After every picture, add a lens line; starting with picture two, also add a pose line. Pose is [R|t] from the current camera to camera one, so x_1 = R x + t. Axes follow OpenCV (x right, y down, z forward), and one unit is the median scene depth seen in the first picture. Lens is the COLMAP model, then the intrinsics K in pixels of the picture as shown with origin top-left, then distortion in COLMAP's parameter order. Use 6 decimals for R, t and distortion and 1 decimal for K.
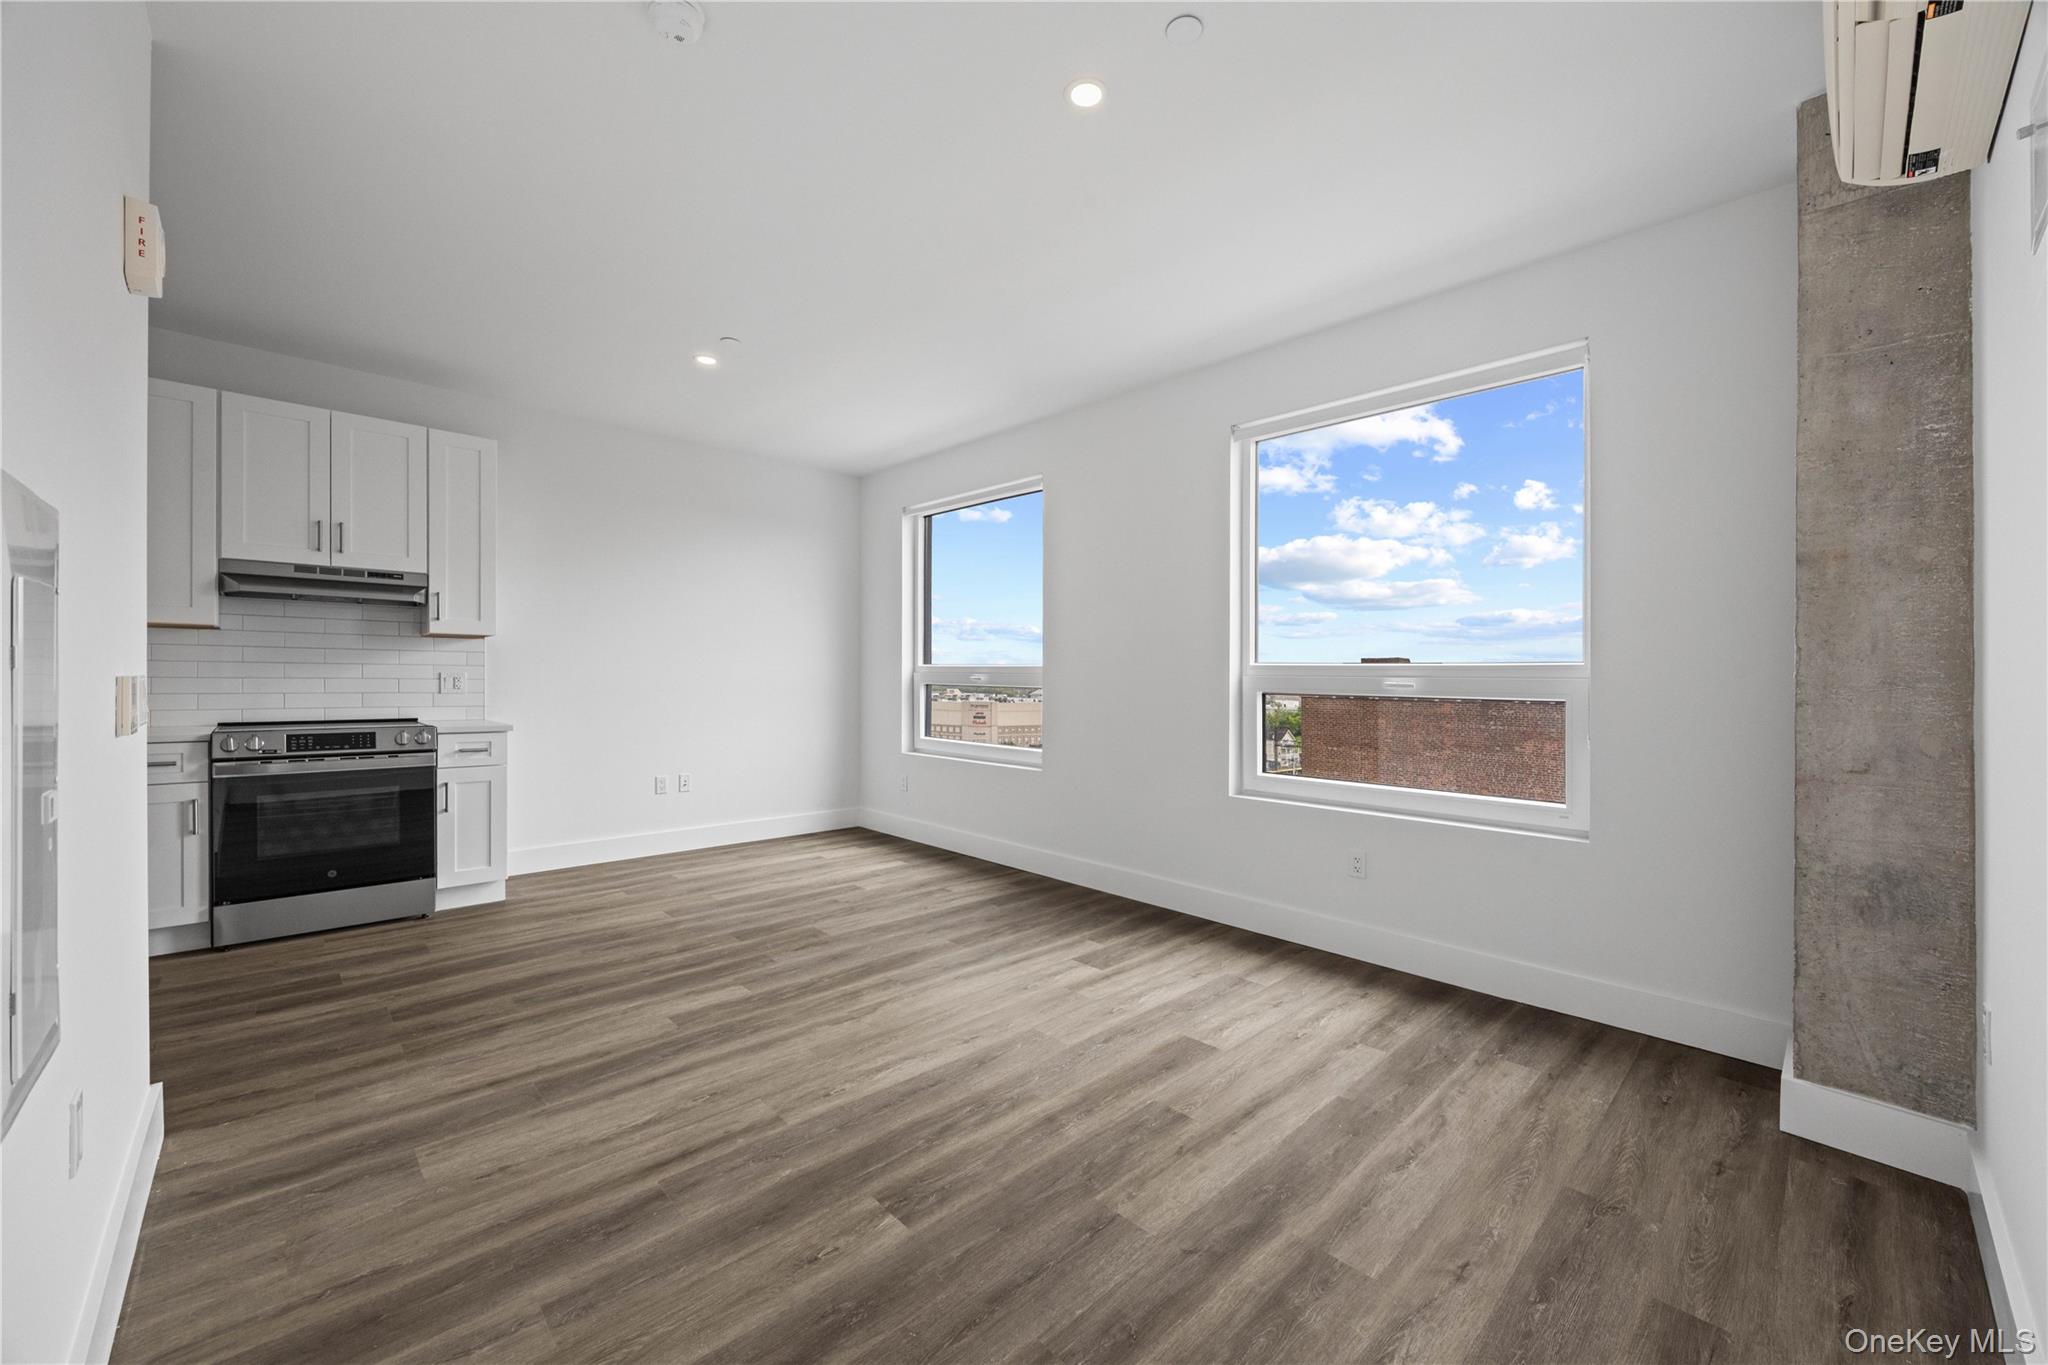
lens RADIAL K [[803.9, 0, 1033.1], [0, 803.9, 689.9], [0, 0, 1]] dist [-0.001405, 0.000131]
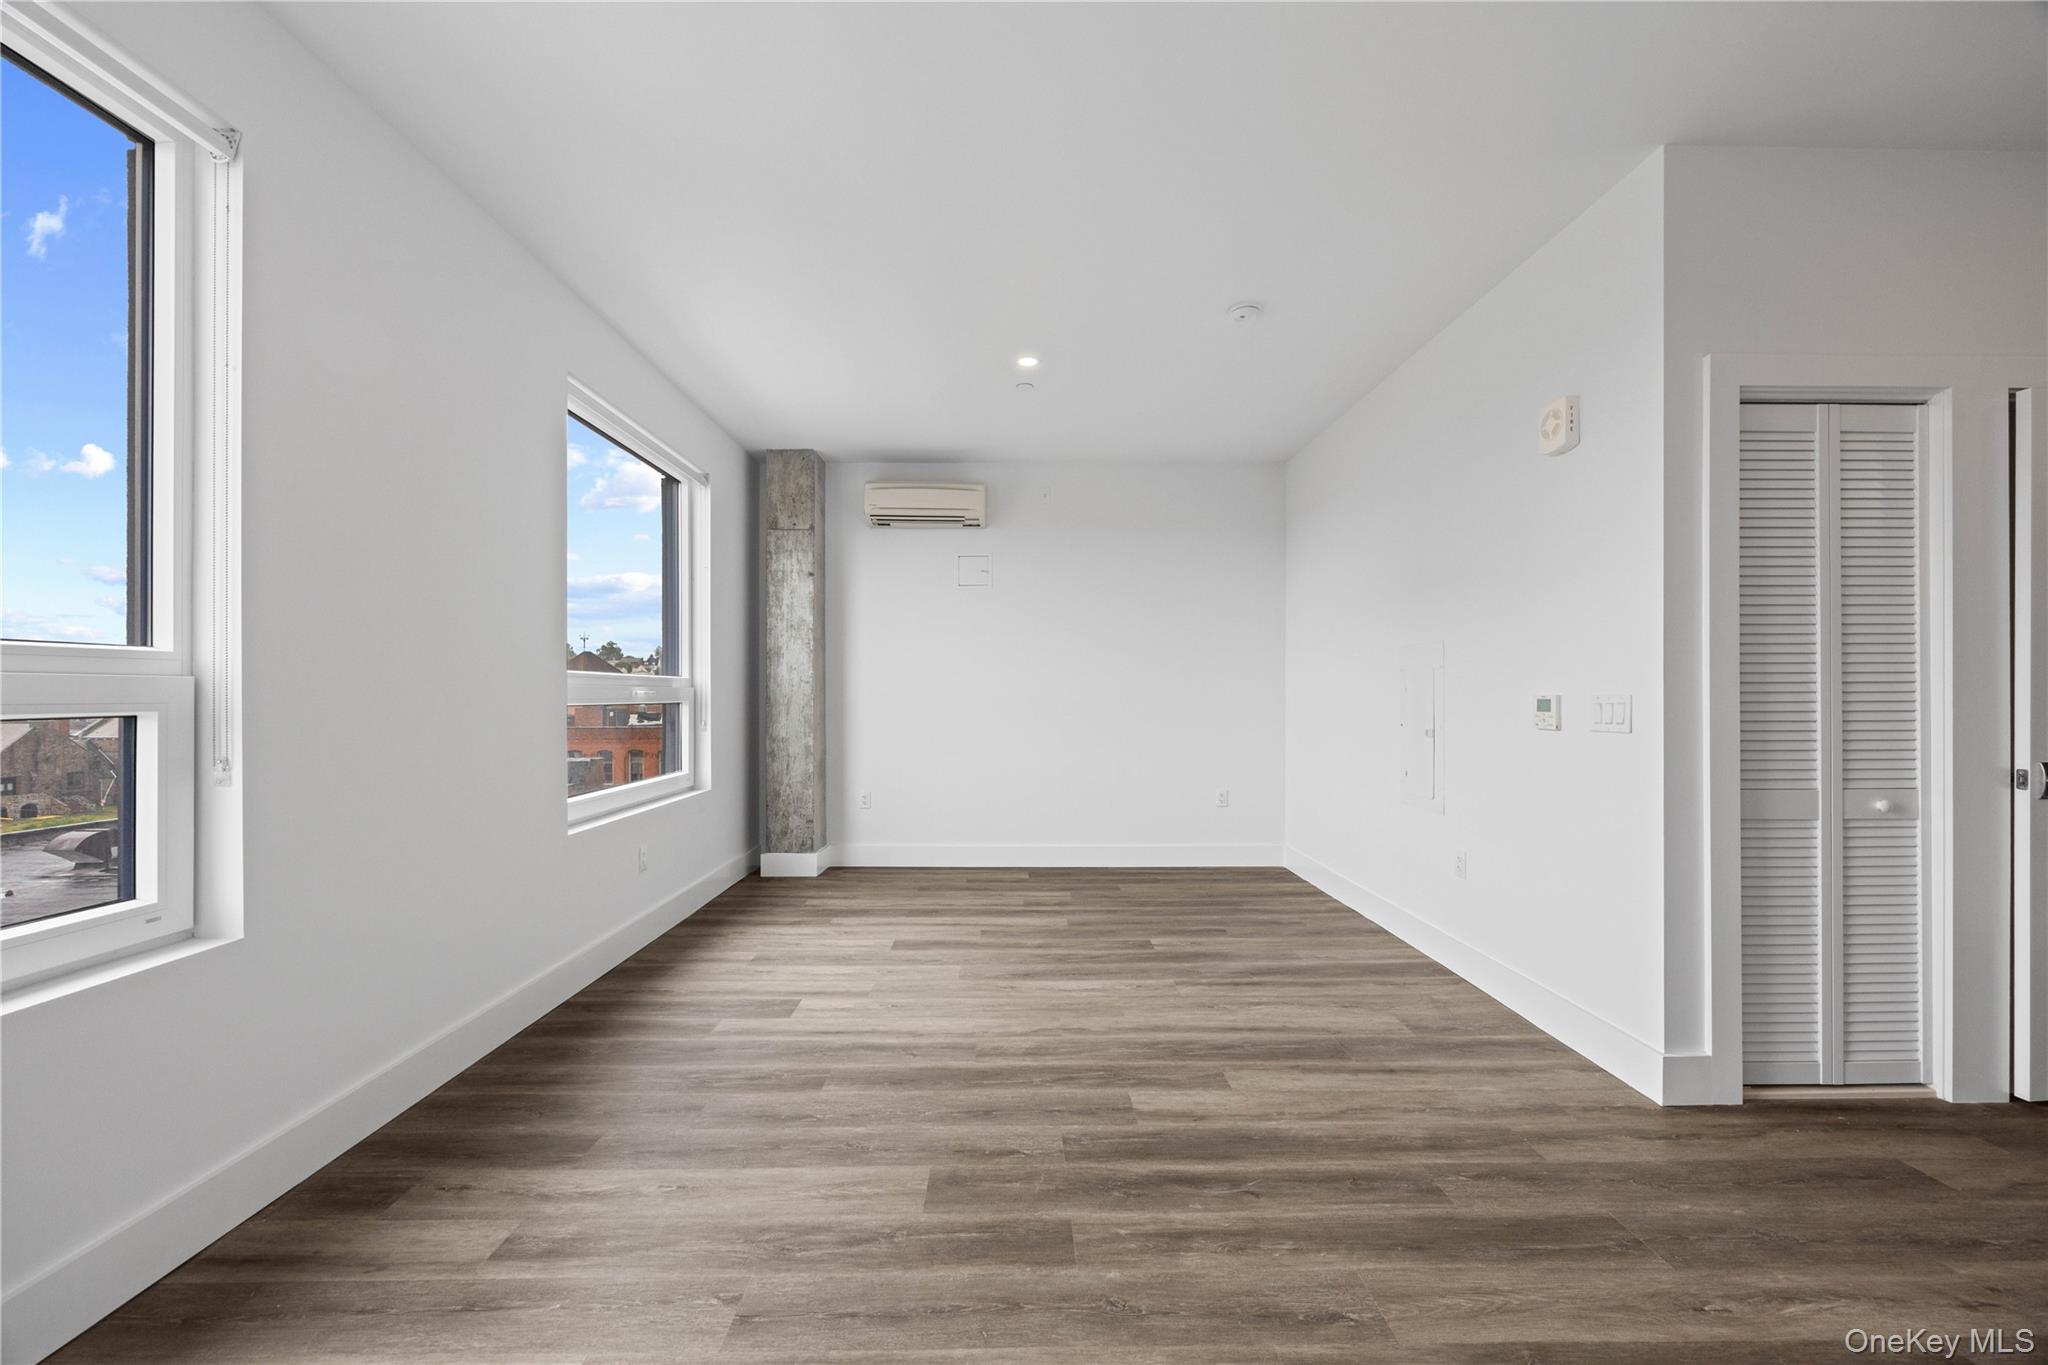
lens RADIAL K [[786.8, 0, 1028.1], [0, 786.8, 694.3], [0, 0, 1]] dist [-0.001562, -0.000041]
pose [[-0.733644, -0.011936, 0.679429, -0.718875], [0.001902, 0.999806, 0.019617, -0.025504], [-0.679532, 0.015684, -0.733479, 1.467908]]
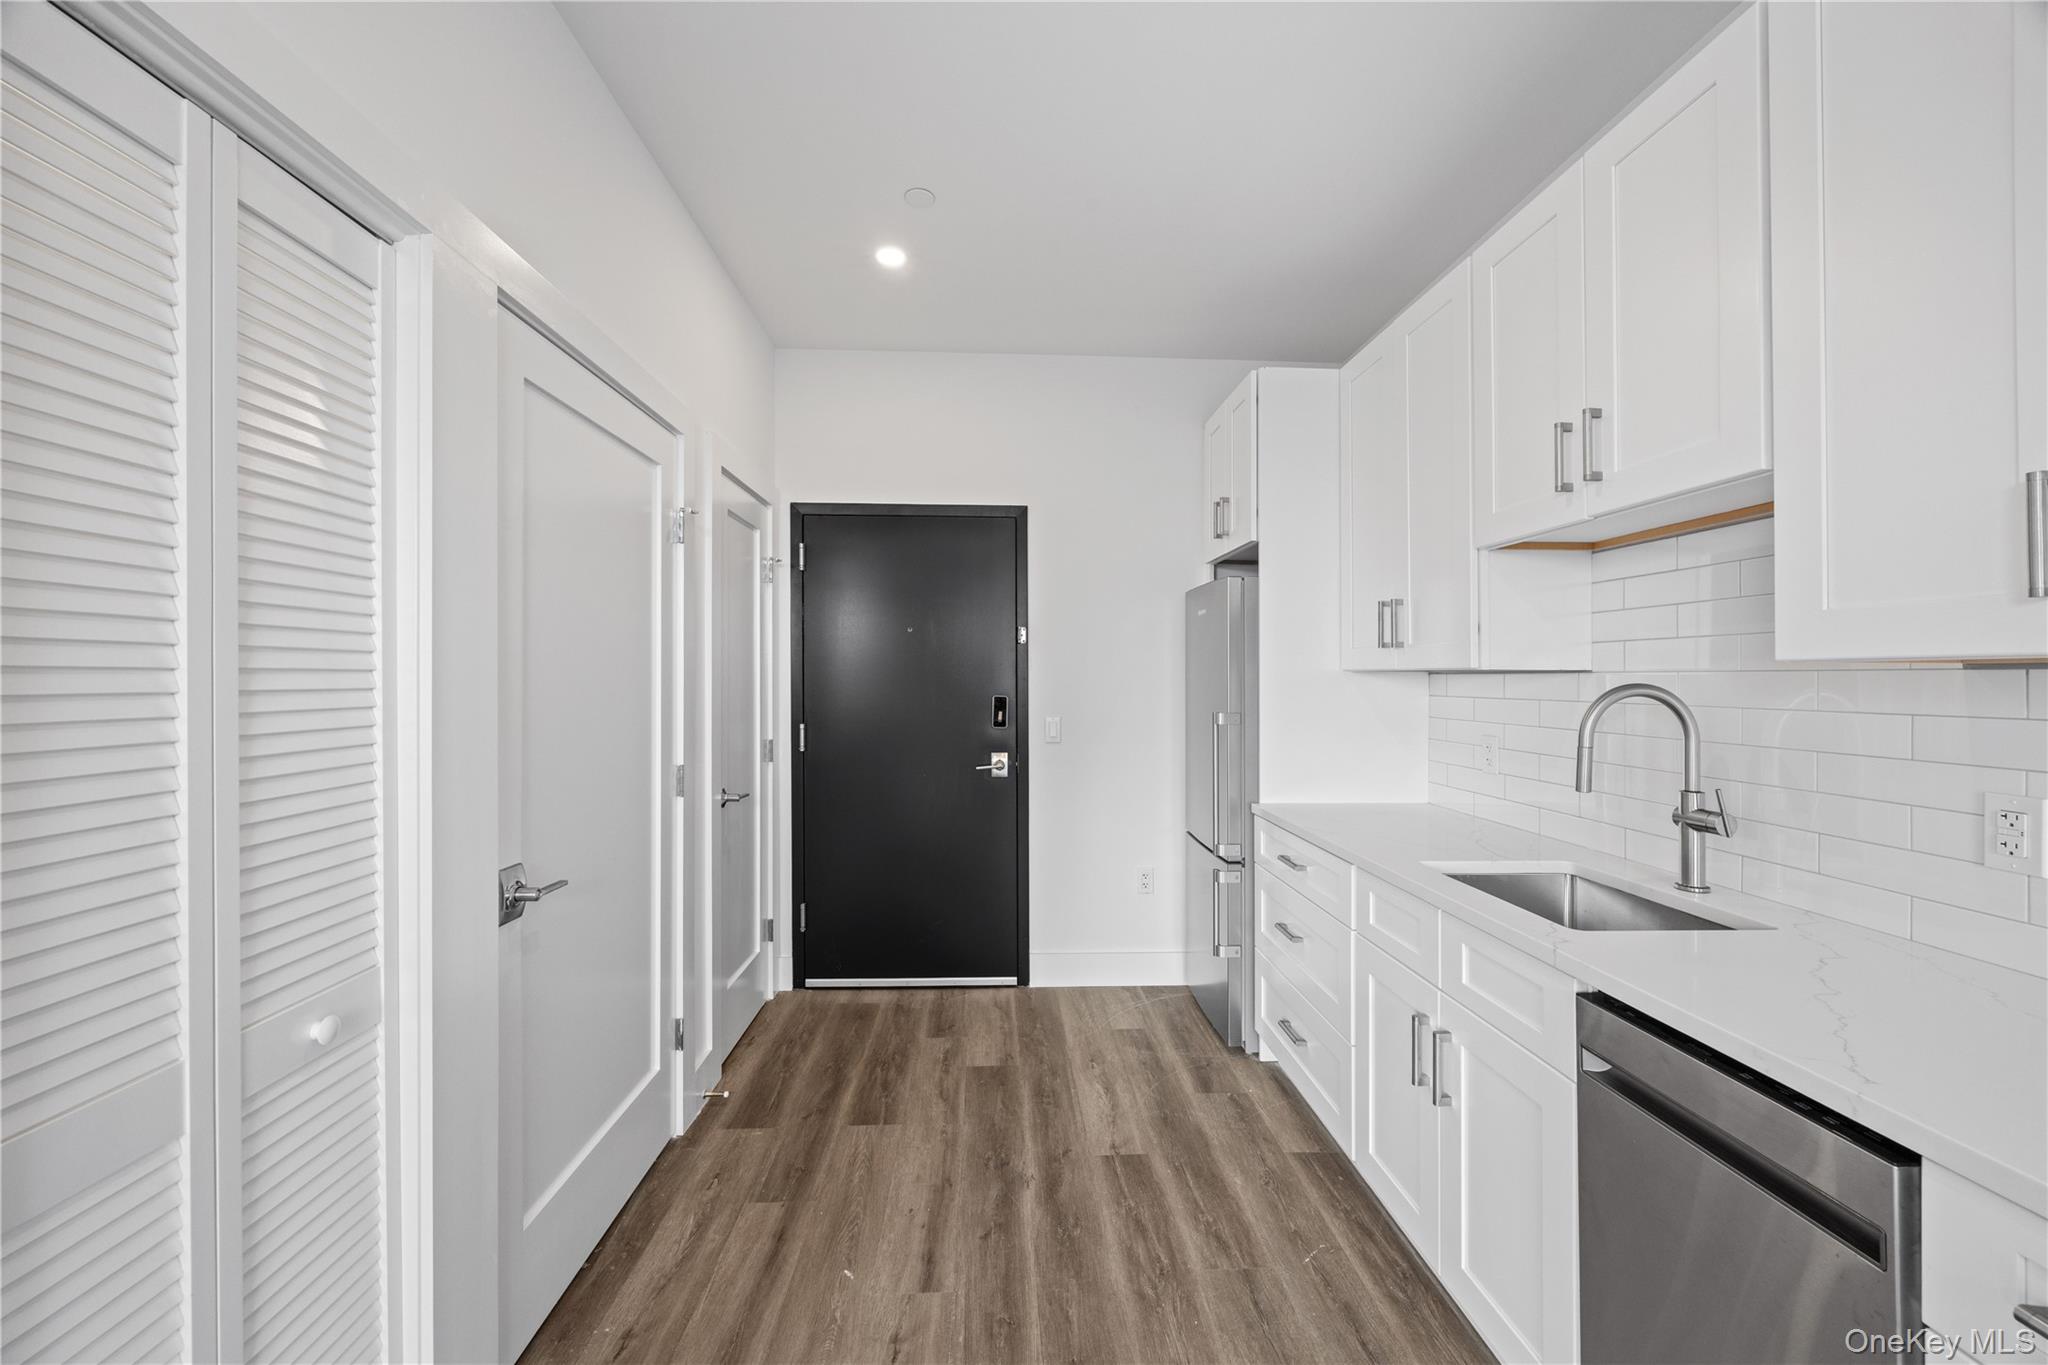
lens RADIAL K [[783.6, 0, 1027.1], [0, 783.6, 666.4], [0, 0, 1]] dist [0.000810, 0.000193]
pose [[-0.658107, -0.025754, -0.752484, -0.744179], [-0.022136, 0.999645, -0.014853, -0.070056], [0.752599, 0.006882, -0.658444, 0.895647]]
